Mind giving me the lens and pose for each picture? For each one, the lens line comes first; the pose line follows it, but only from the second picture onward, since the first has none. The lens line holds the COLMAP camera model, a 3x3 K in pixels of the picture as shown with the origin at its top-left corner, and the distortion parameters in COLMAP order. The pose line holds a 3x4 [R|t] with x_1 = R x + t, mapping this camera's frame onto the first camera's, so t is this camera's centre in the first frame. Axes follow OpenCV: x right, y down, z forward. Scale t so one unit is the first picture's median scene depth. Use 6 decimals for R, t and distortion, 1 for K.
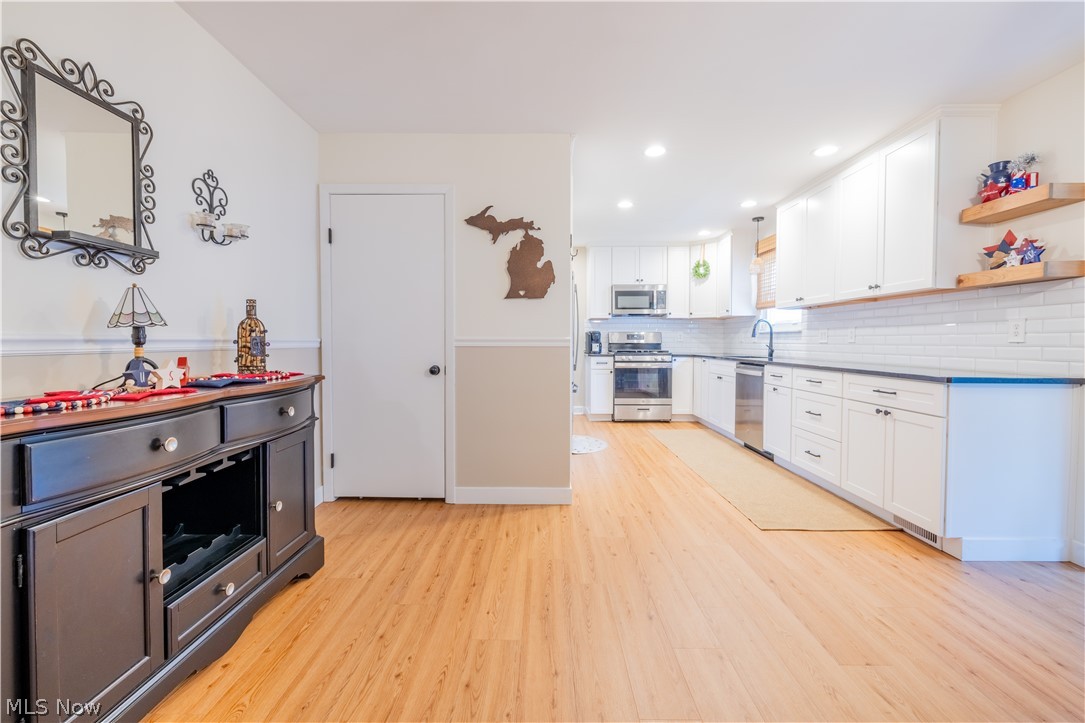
lens RADIAL K [[456.0, 0, 540.2], [0, 456.0, 353.0], [0, 0, 1]] dist [-0.001392, 0.000341]
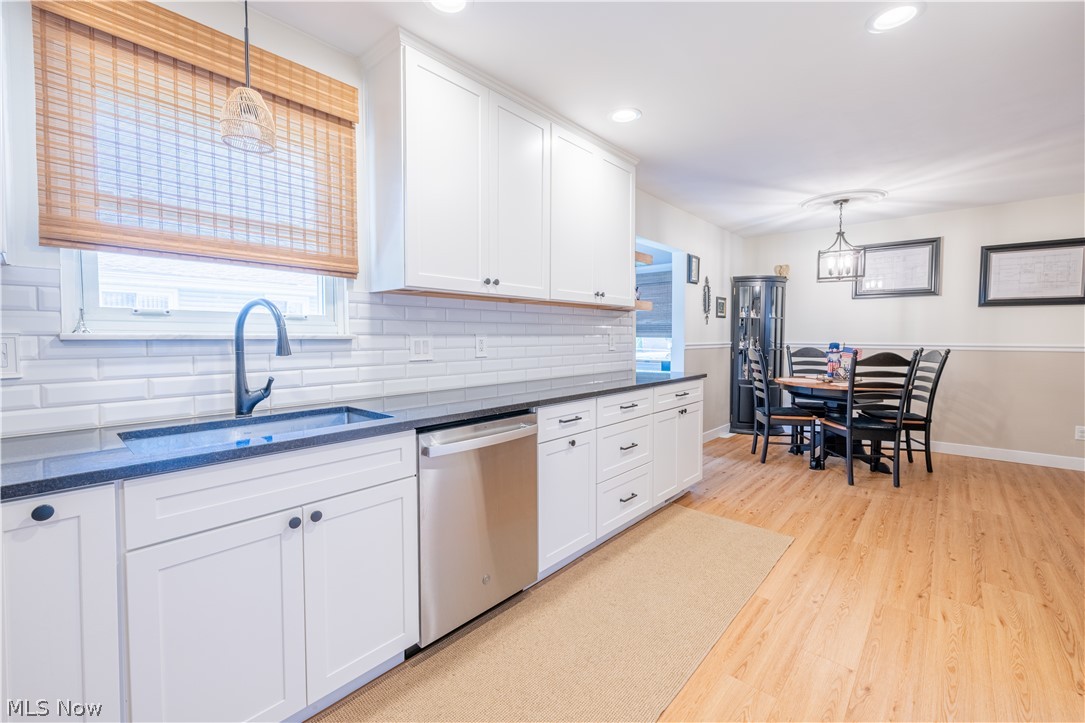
lens RADIAL K [[448.8, 0, 543.8], [0, 448.8, 353.6], [0, 0, 1]] dist [-0.001884, -0.000427]
pose [[-0.749105, -0.028539, 0.661836, 0.187660], [0.016309, 0.997974, 0.061492, -0.073370], [-0.662250, 0.056858, -0.747122, 1.564293]]
